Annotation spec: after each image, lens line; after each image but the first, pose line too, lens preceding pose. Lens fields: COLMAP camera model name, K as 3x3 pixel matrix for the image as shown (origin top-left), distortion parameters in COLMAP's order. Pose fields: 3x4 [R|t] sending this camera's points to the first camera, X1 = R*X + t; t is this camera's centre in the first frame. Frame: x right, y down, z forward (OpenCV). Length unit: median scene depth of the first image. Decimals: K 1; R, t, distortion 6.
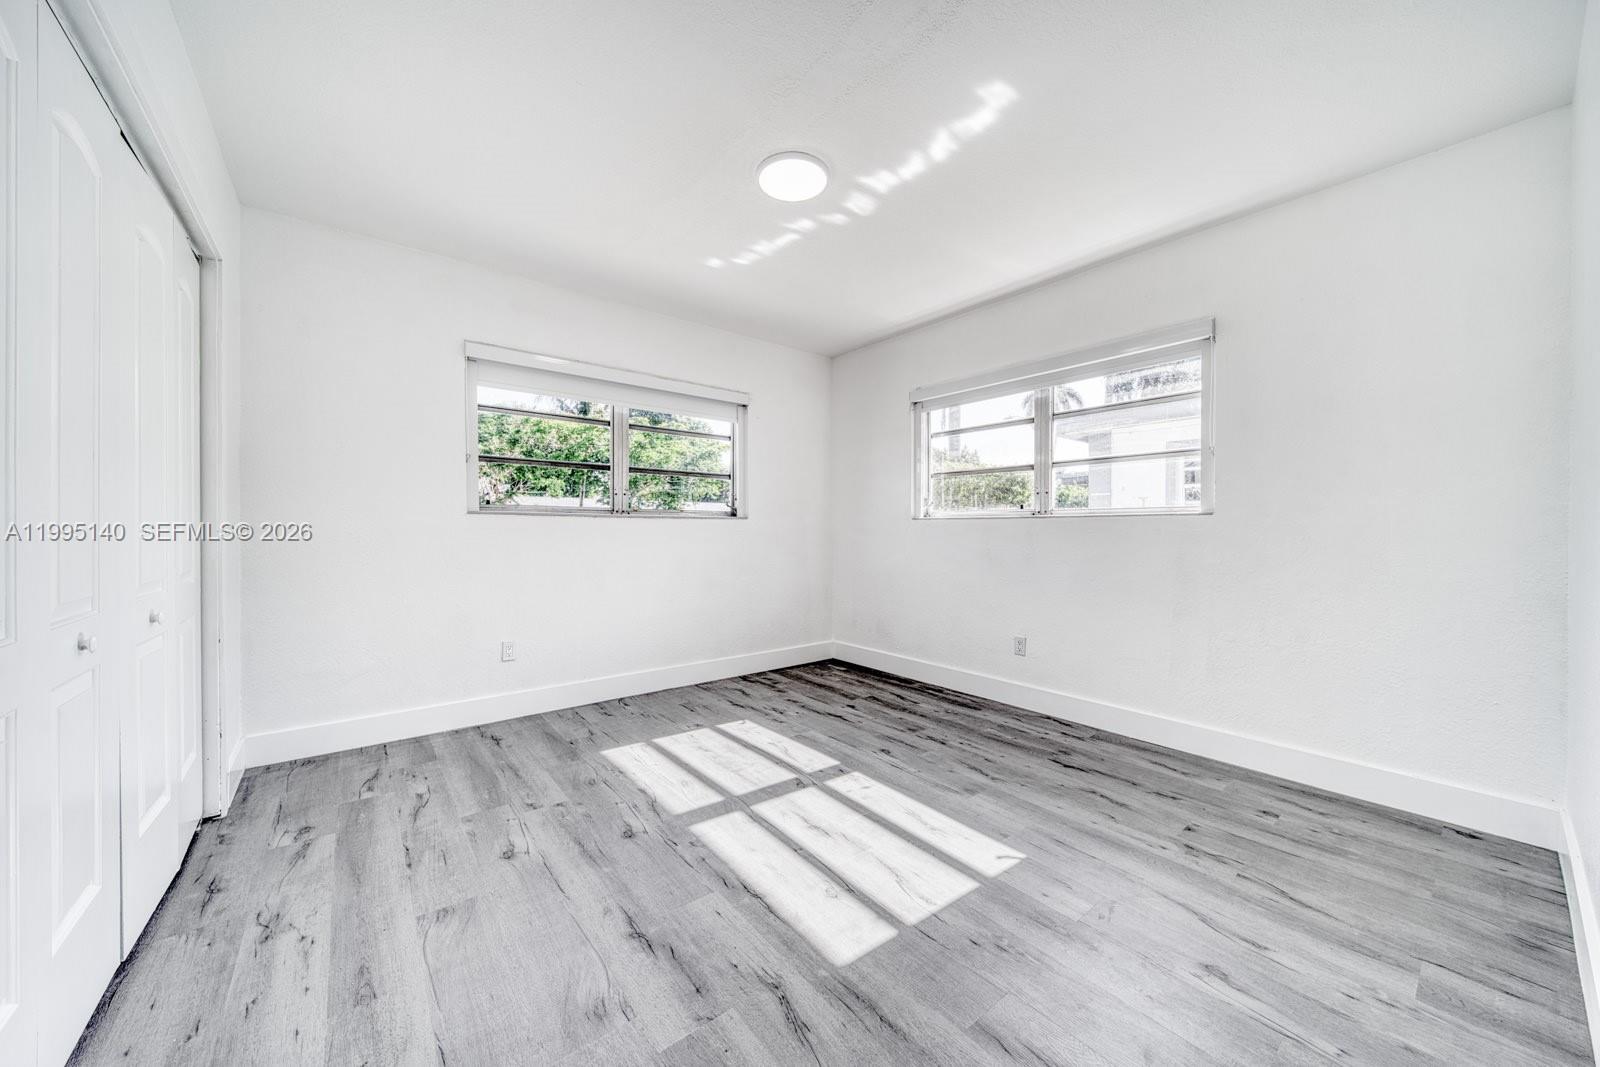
lens RADIAL K [[573.0, 0, 801.8], [0, 573.0, 531.1], [0, 0, 1]] dist [-0.000603, -0.000245]
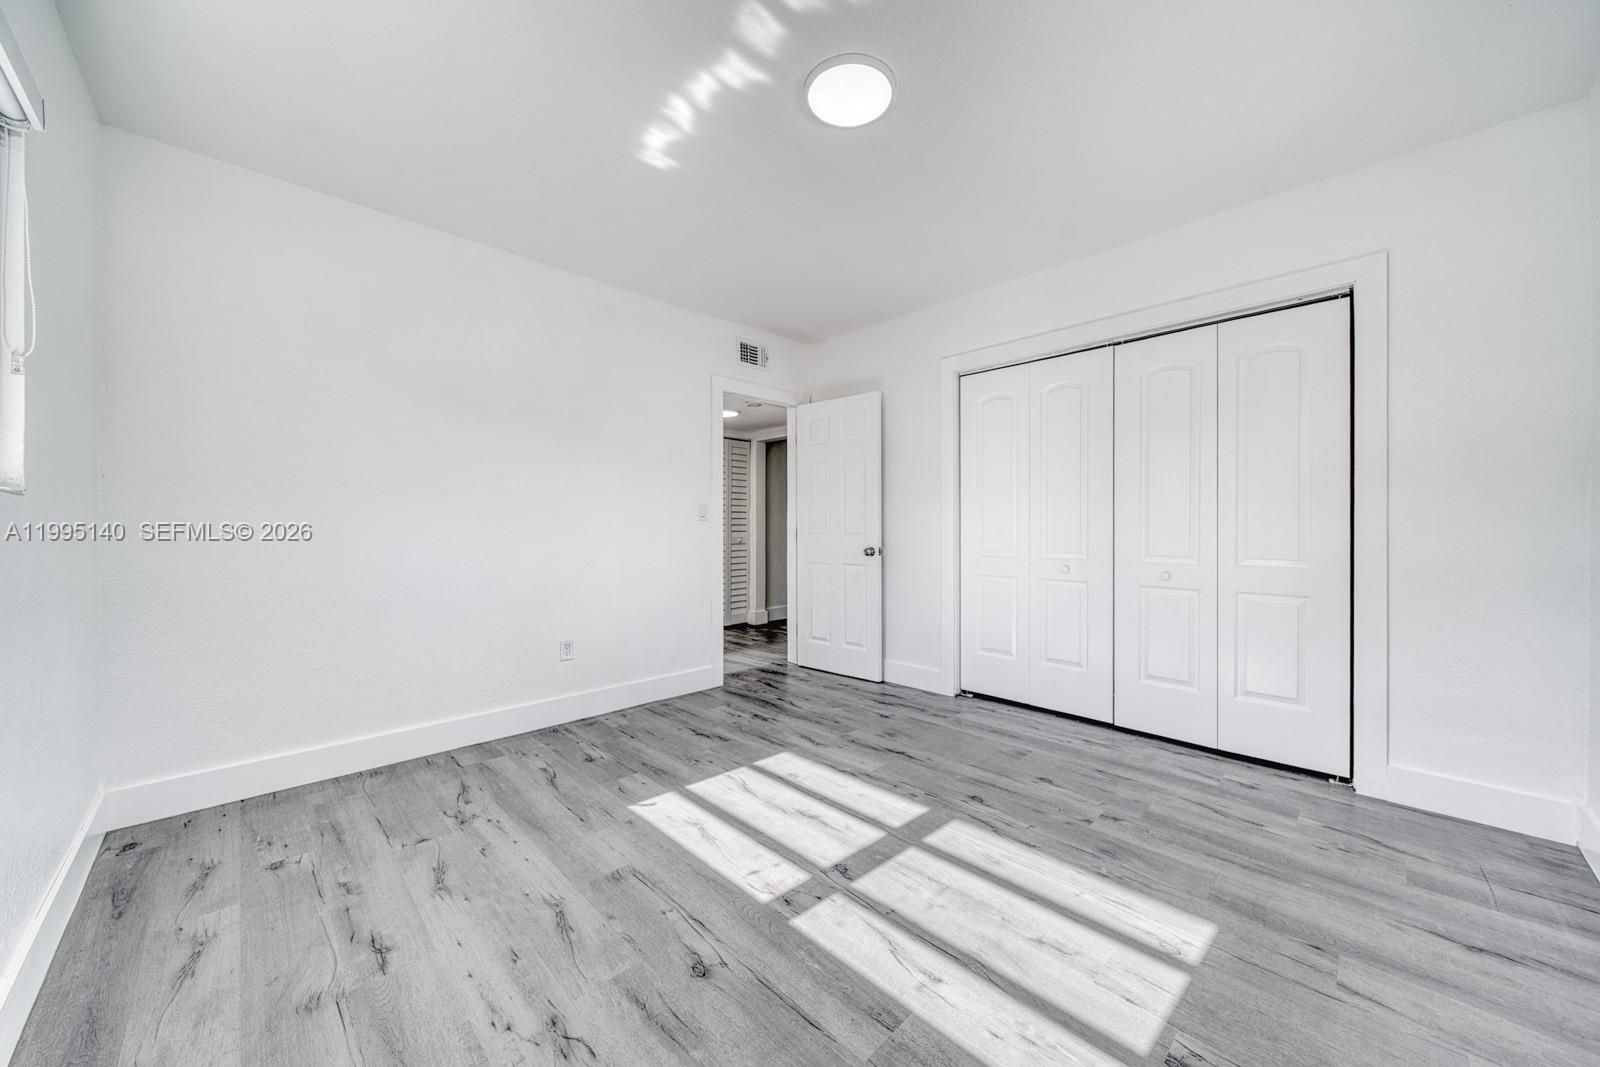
lens RADIAL K [[573.0, 0, 800.6], [0, 573.0, 531.1], [0, 0, 1]] dist [-0.000603, -0.000245]
pose [[-0.995374, -0.000841, -0.096070, 0.131359], [-0.001989, 0.999928, 0.011849, -0.006165], [0.096053, 0.011985, -0.995304, 1.845461]]
